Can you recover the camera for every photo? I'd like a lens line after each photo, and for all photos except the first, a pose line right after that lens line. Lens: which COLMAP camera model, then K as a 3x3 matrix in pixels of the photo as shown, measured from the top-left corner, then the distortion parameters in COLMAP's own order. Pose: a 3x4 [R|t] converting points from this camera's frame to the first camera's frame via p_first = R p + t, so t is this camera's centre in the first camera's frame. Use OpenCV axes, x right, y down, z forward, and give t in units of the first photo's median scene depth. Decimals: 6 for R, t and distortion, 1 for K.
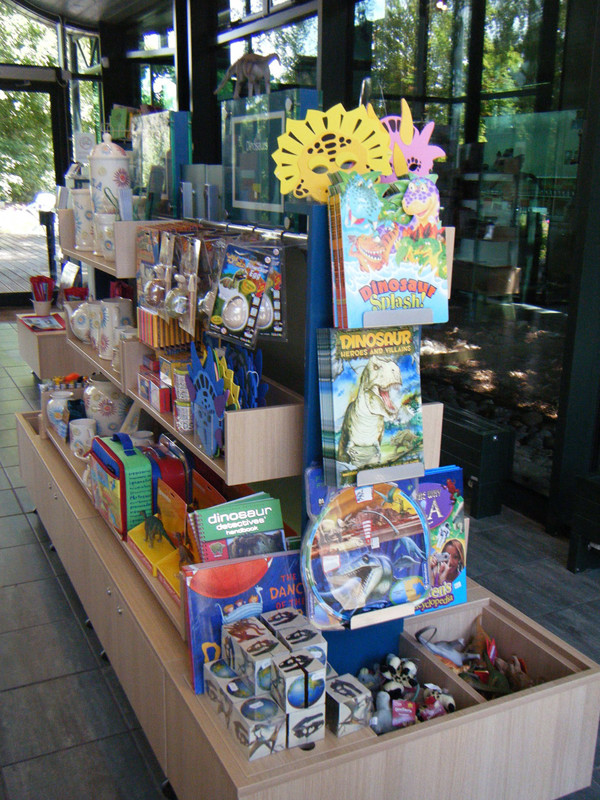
lens RADIAL K [[800.2, 0, 300.0], [0, 800.2, 400.0], [0, 0, 1]] dist [0.002788, -0.004778]
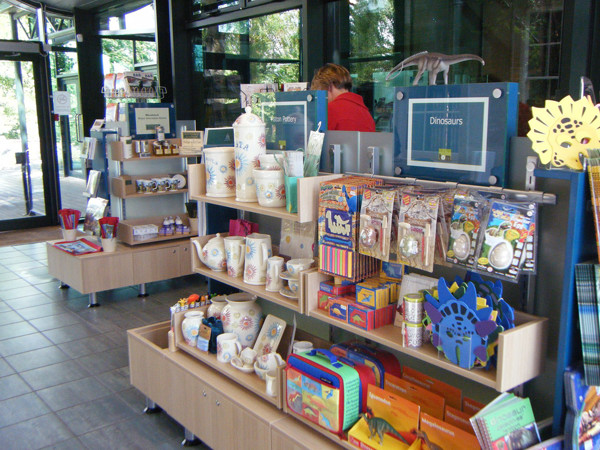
lens RADIAL K [[600.2, 0, 300.0], [0, 600.2, 225.0], [0, 0, 1]] dist [0.002788, -0.004778]
pose [[0.979648, -0.053254, 0.193529, -0.579365], [0.070785, 0.993878, -0.084829, -0.098116], [-0.187827, 0.096801, 0.977420, 0.118411]]
